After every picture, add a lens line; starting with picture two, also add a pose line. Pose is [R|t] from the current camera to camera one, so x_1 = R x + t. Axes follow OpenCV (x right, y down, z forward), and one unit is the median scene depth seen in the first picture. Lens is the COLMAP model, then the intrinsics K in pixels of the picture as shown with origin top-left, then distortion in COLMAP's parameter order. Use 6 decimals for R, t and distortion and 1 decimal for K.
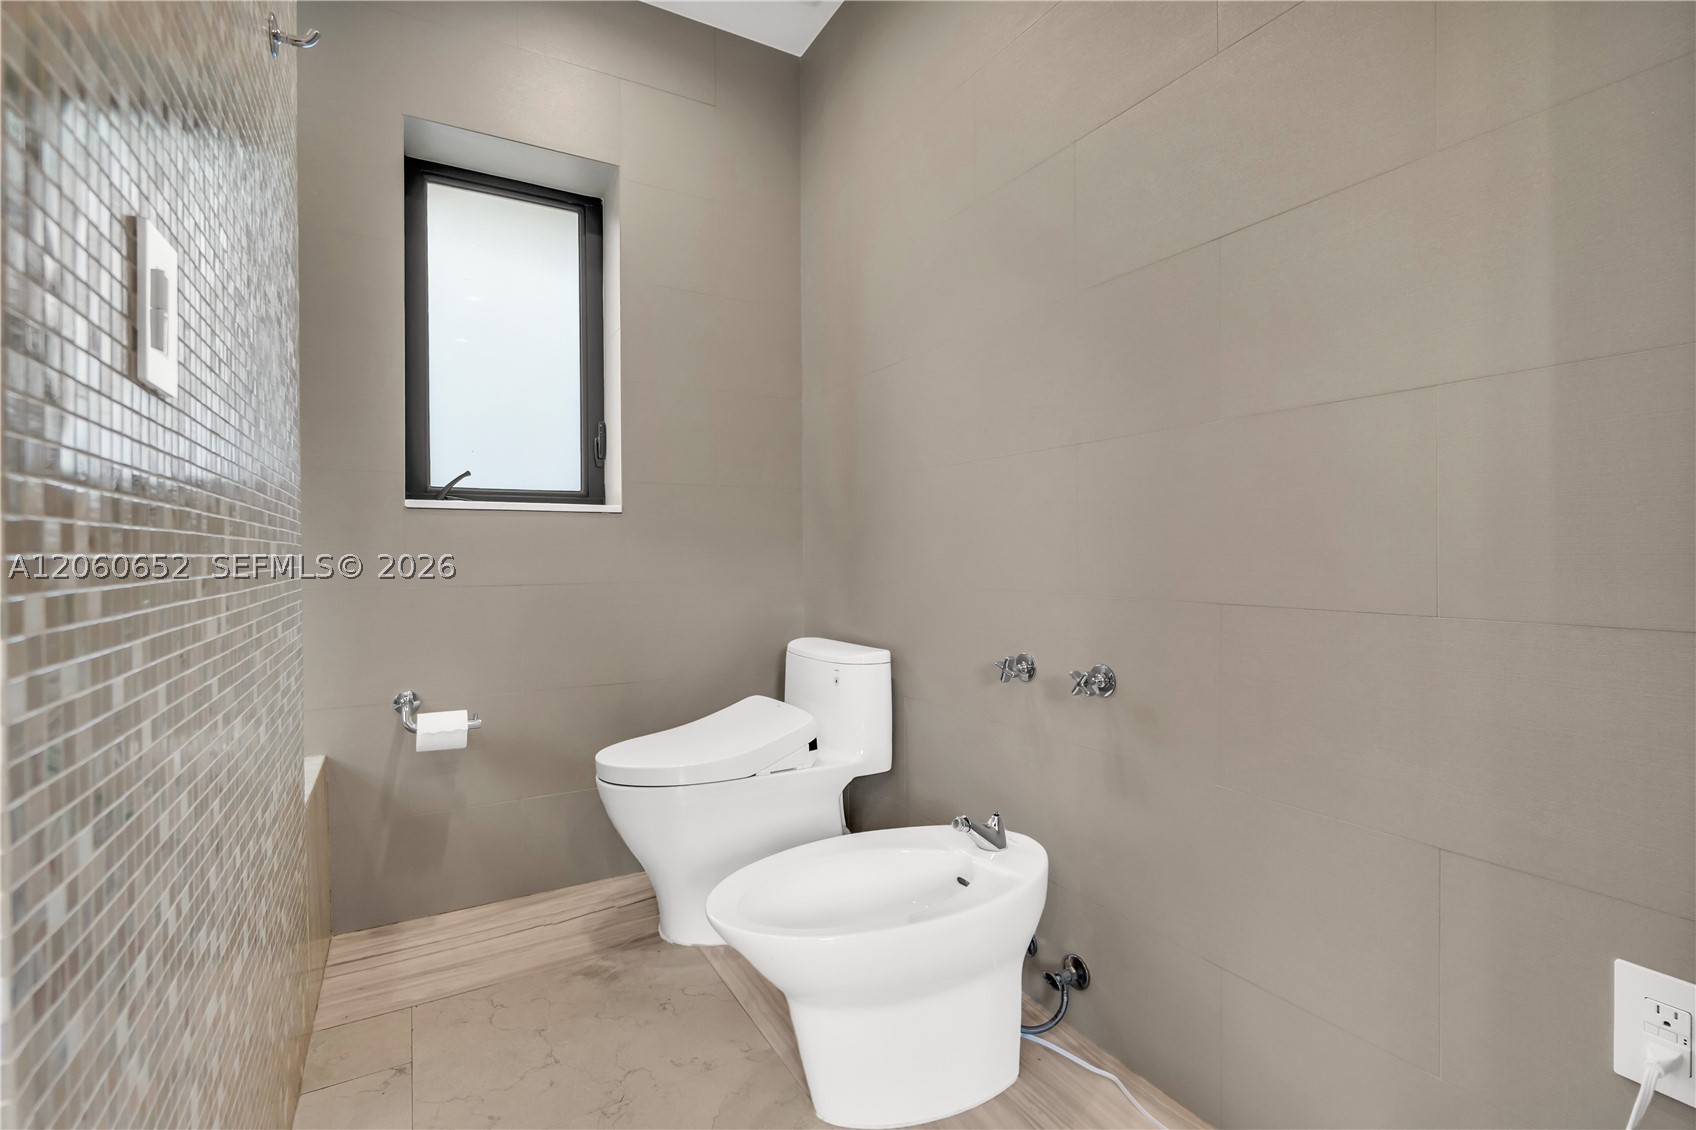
lens RADIAL K [[753.1, 0, 836.2], [0, 753.1, 555.8], [0, 0, 1]] dist [-0.013087, 0.000115]
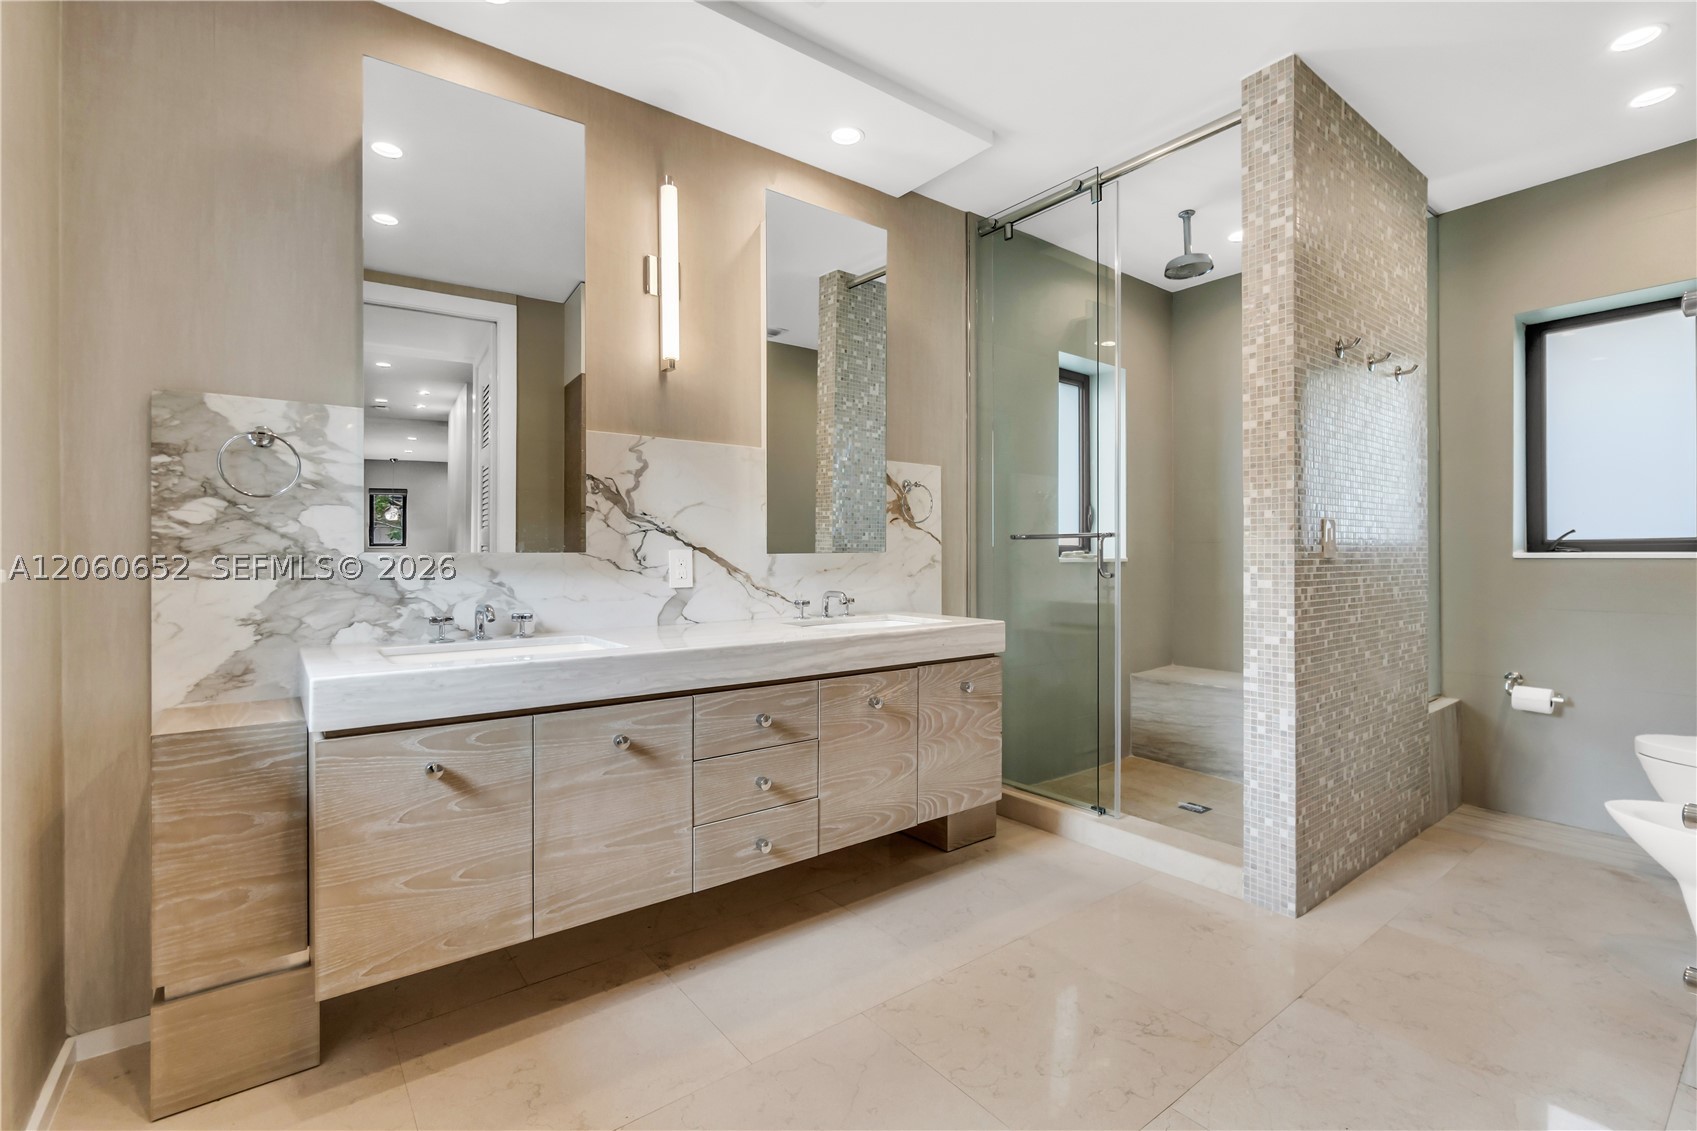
lens RADIAL K [[753.5, 0, 838.2], [0, 753.5, 561.3], [0, 0, 1]] dist [-0.013087, 0.000115]
pose [[0.125032, 0.002510, -0.992149, 2.279205], [0.005006, 0.999982, 0.003161, -0.190737], [0.992140, -0.005362, 0.125018, -1.754669]]
